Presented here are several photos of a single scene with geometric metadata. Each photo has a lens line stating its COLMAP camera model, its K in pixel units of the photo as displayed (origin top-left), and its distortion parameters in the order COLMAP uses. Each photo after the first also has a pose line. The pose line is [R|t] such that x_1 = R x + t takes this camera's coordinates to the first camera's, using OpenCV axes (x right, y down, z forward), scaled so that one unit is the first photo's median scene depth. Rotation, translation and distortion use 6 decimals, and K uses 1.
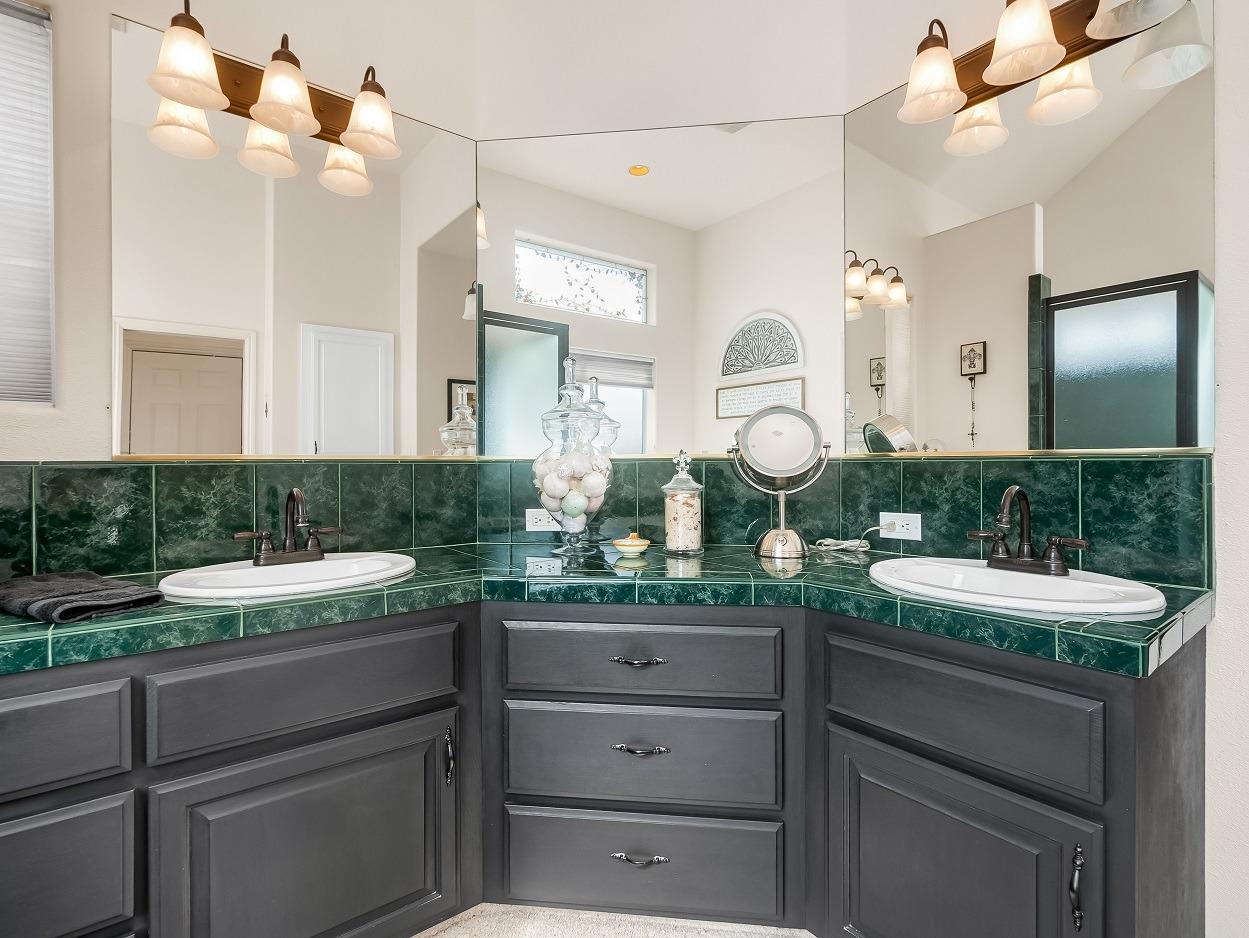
lens RADIAL K [[594.8, 0, 616.0], [0, 594.8, 463.8], [0, 0, 1]] dist [0.001958, 0.000446]
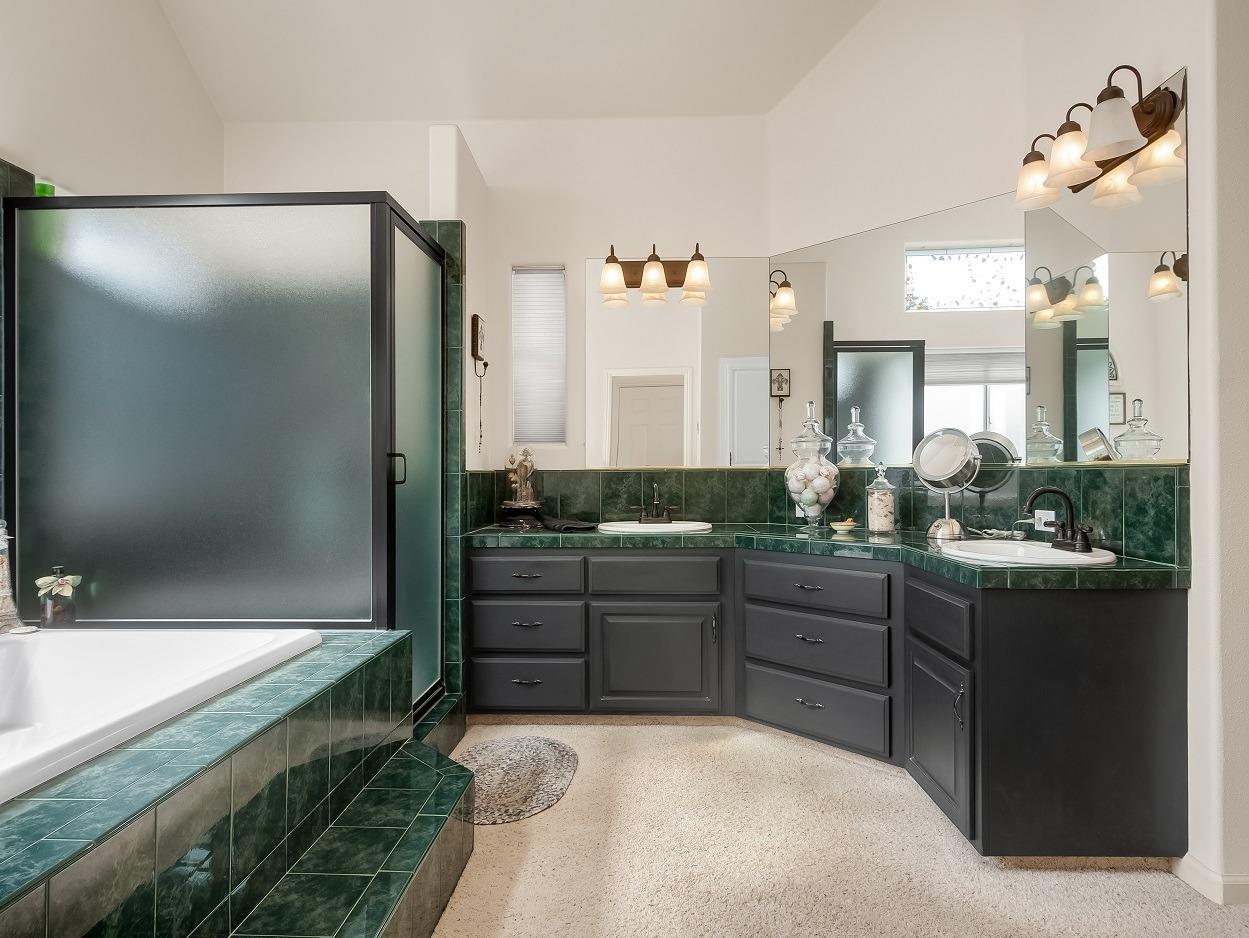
lens RADIAL K [[594.8, 0, 627.3], [0, 594.8, 469.2], [0, 0, 1]] dist [0.001958, 0.000446]
pose [[0.779608, -0.001402, -0.626266, 0.566707], [-0.001349, 0.999991, -0.003918, 0.001306], [0.626266, 0.003899, 0.779600, -0.529268]]
